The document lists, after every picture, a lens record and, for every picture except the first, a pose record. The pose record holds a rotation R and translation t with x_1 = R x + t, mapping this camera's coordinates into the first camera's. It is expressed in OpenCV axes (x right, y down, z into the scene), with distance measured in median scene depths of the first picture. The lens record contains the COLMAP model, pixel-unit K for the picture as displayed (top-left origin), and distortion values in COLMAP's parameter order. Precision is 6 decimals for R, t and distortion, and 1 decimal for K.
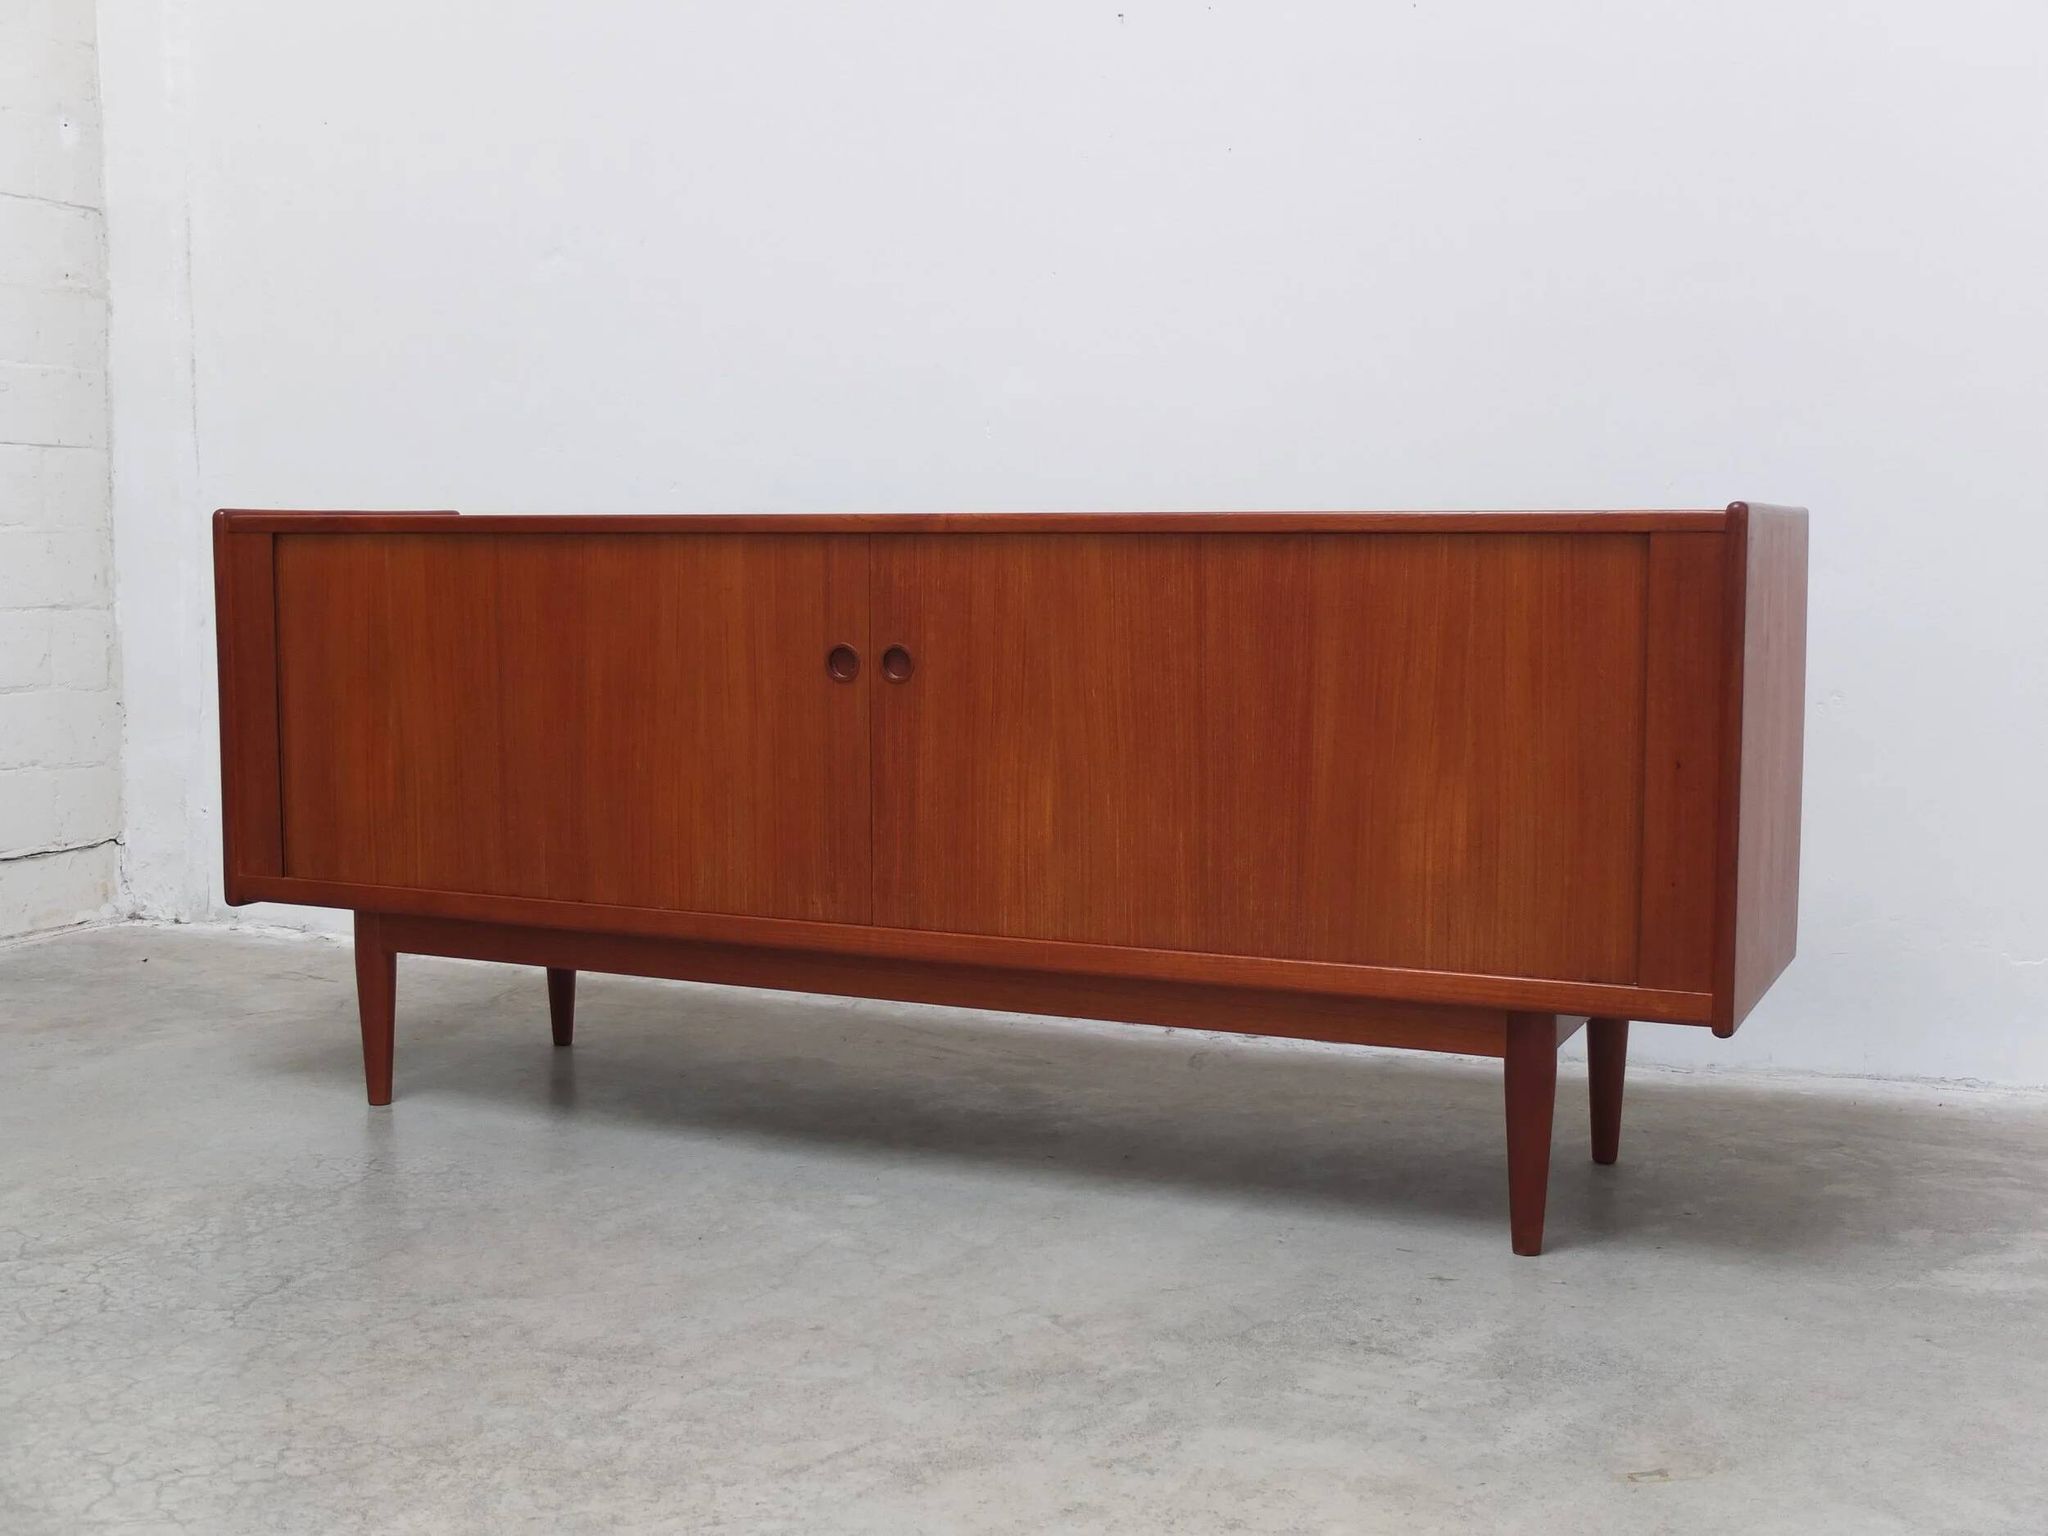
lens RADIAL K [[2331.0, 0, 981.7], [0, 2331.0, 761.2], [0, 0, 1]] dist [-0.040883, 0.000000]
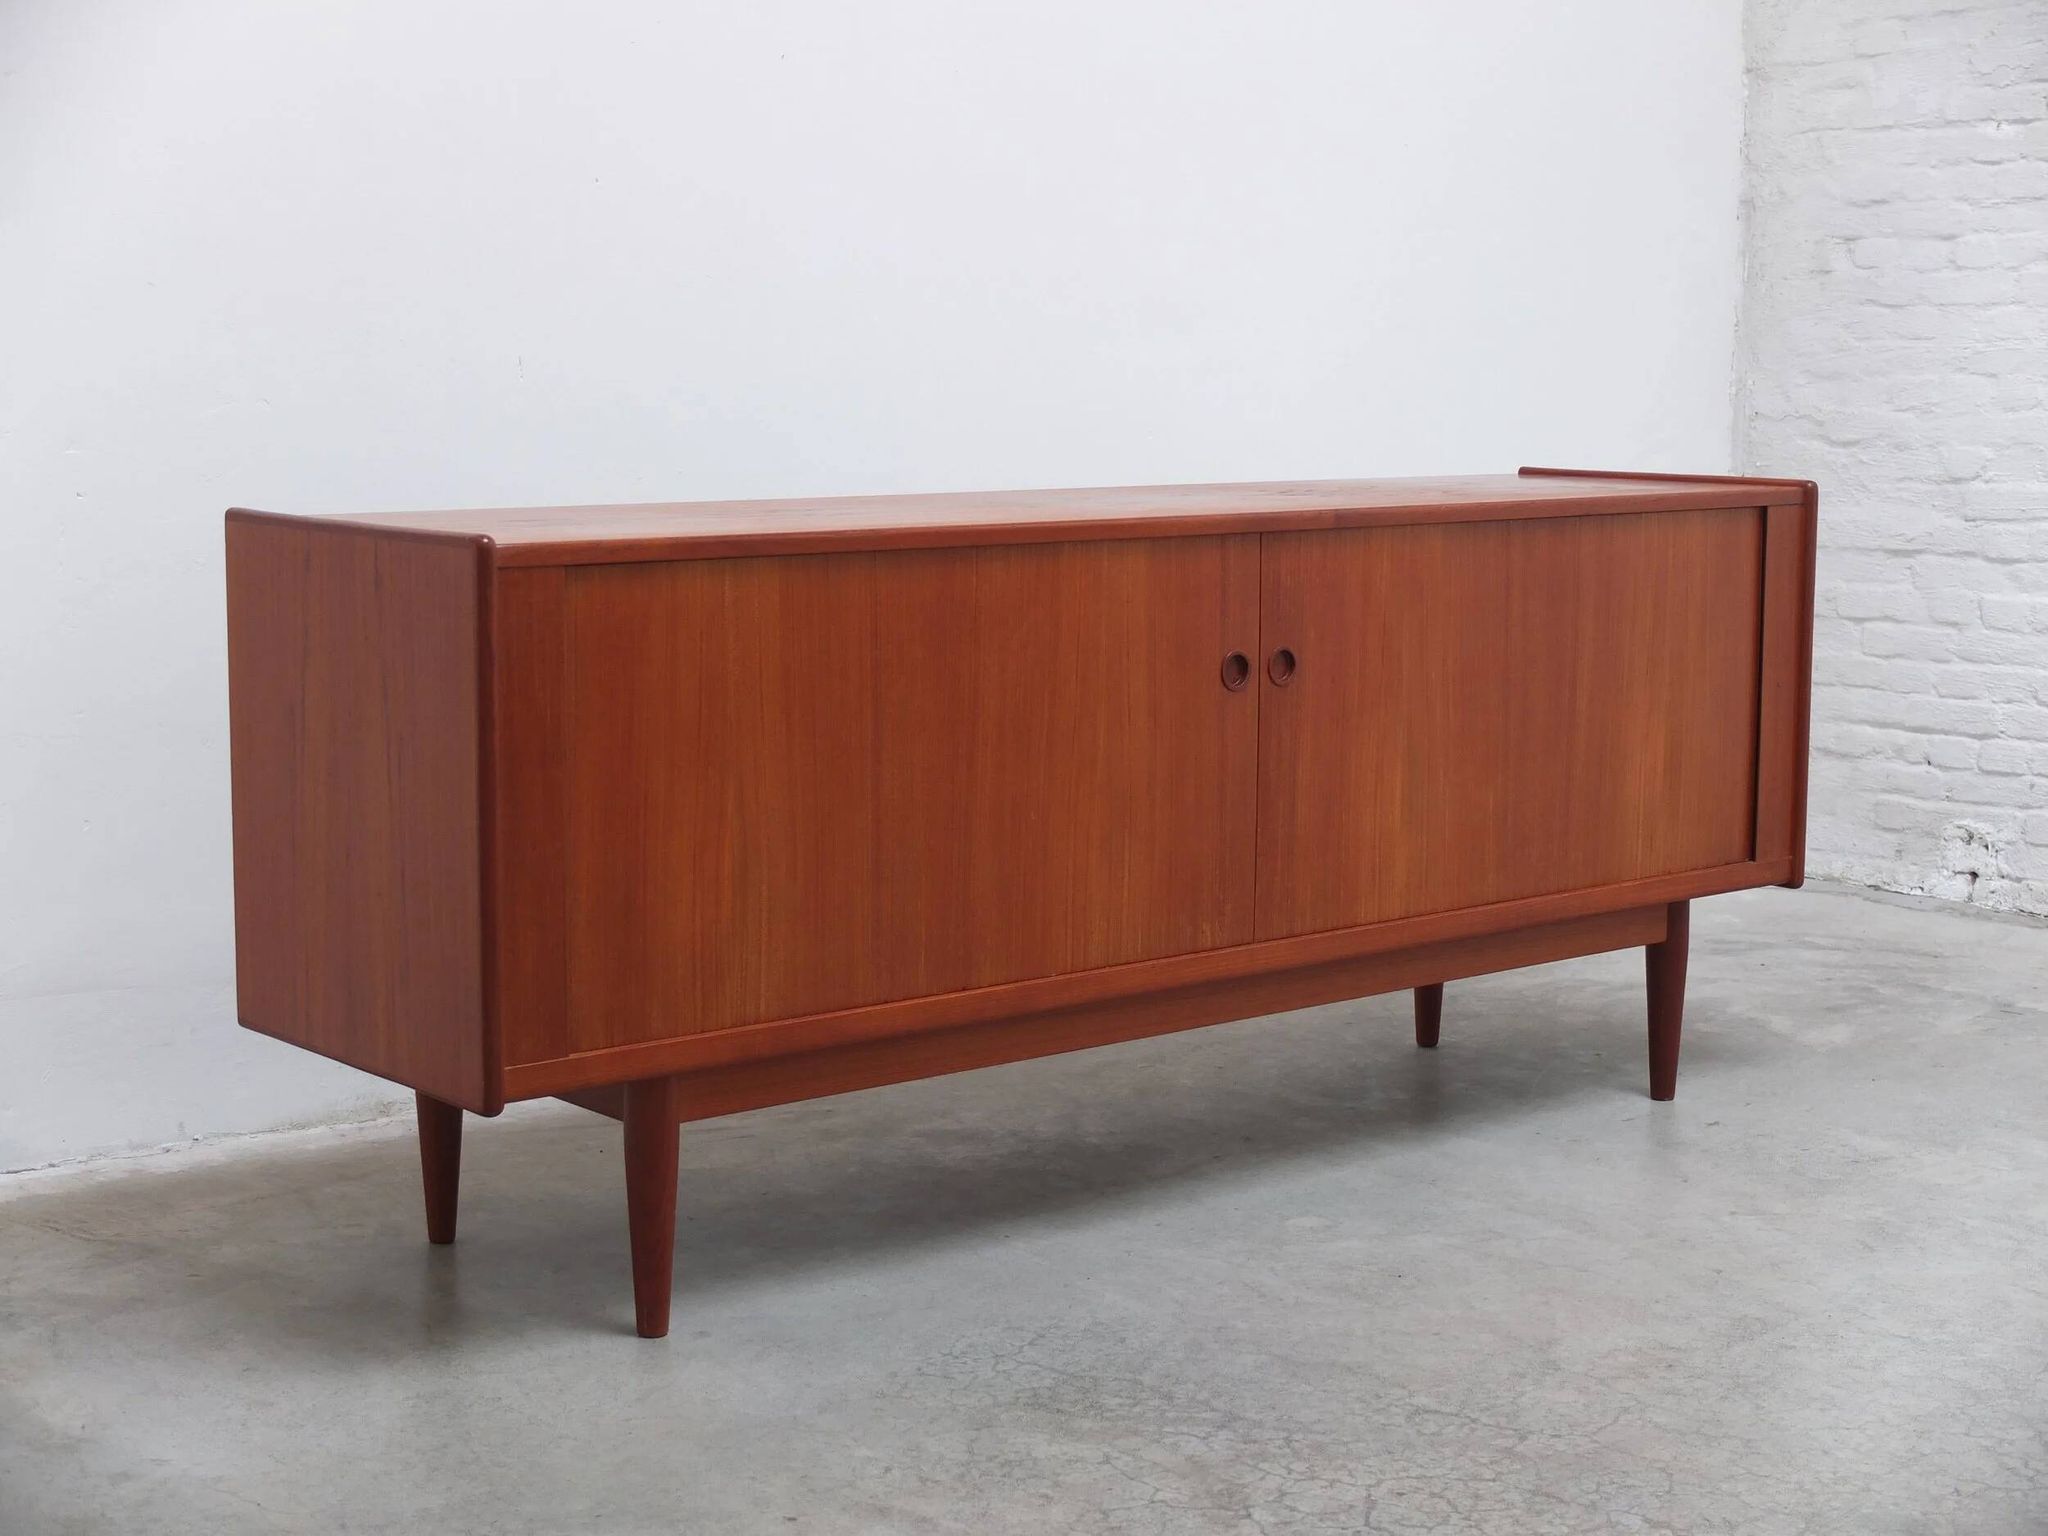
lens RADIAL K [[3267.1, 0, 988.9], [0, 3267.1, 754.7], [0, 0, 1]] dist [0.015968, 0.000000]
pose [[0.410192, -0.117008, 0.904462, -1.429435], [0.081663, 0.992464, 0.091357, -0.150952], [-0.908336, 0.036388, 0.416656, 0.598949]]
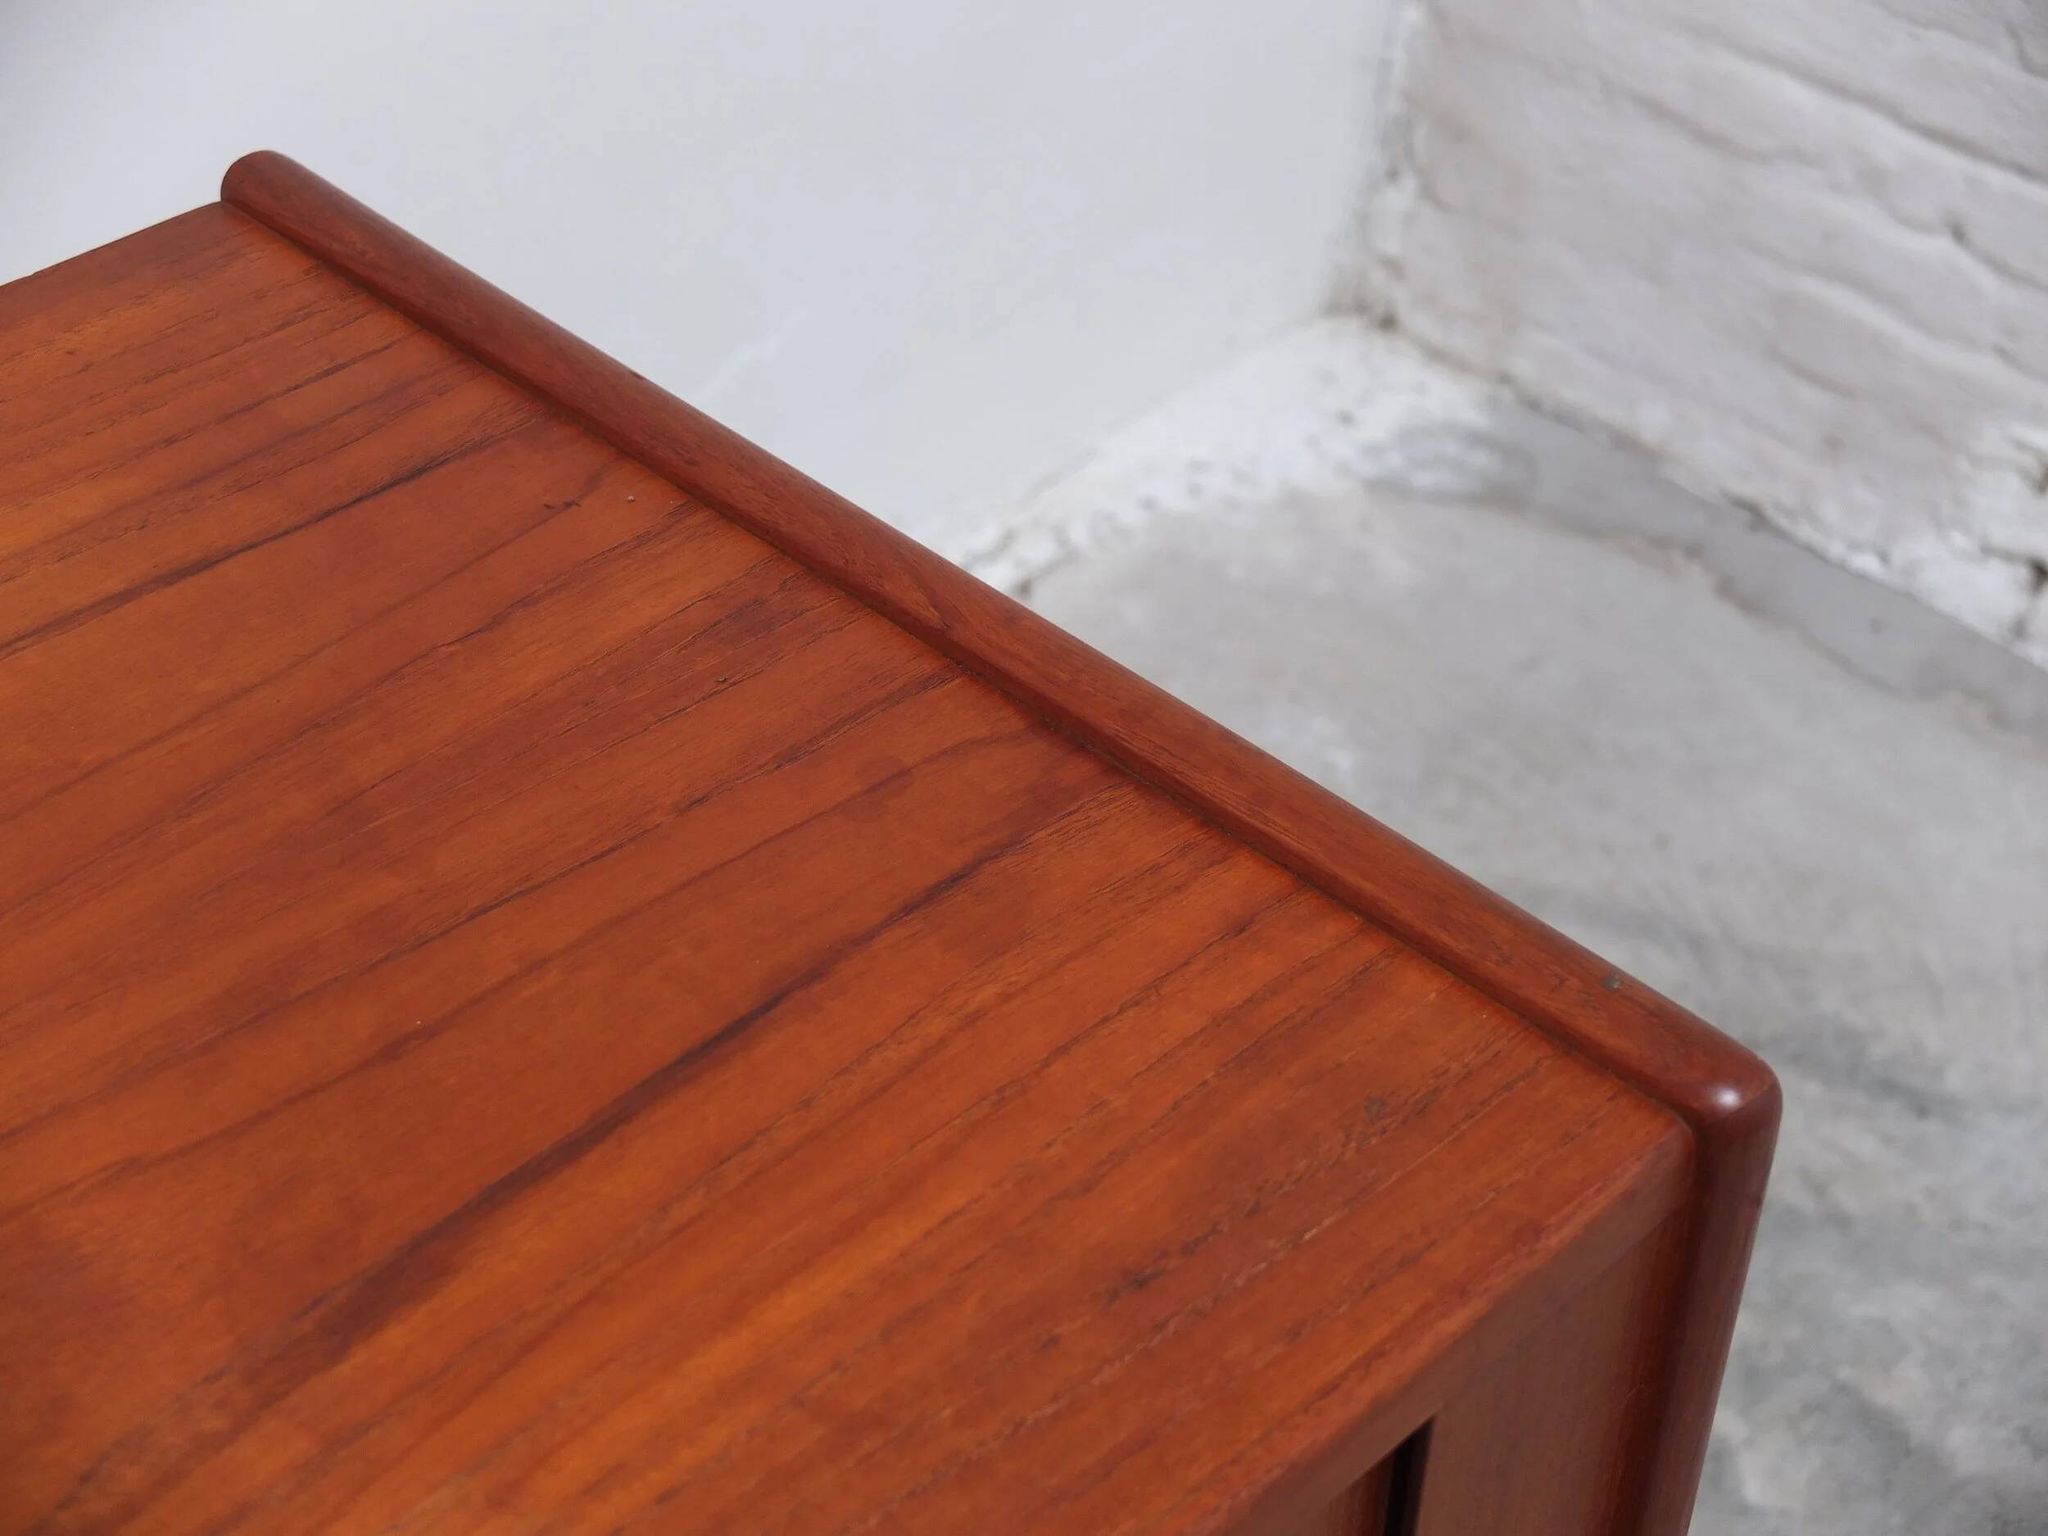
lens RADIAL K [[3564.9, 0, 1024.4], [0, 3564.9, 774.1], [0, 0, 1]] dist [0.081470, 0.000000]
pose [[0.319823, -0.589753, 0.741556, 0.084517], [0.062243, 0.794050, 0.604657, -0.293517], [-0.945431, -0.147227, 0.290663, 0.887254]]
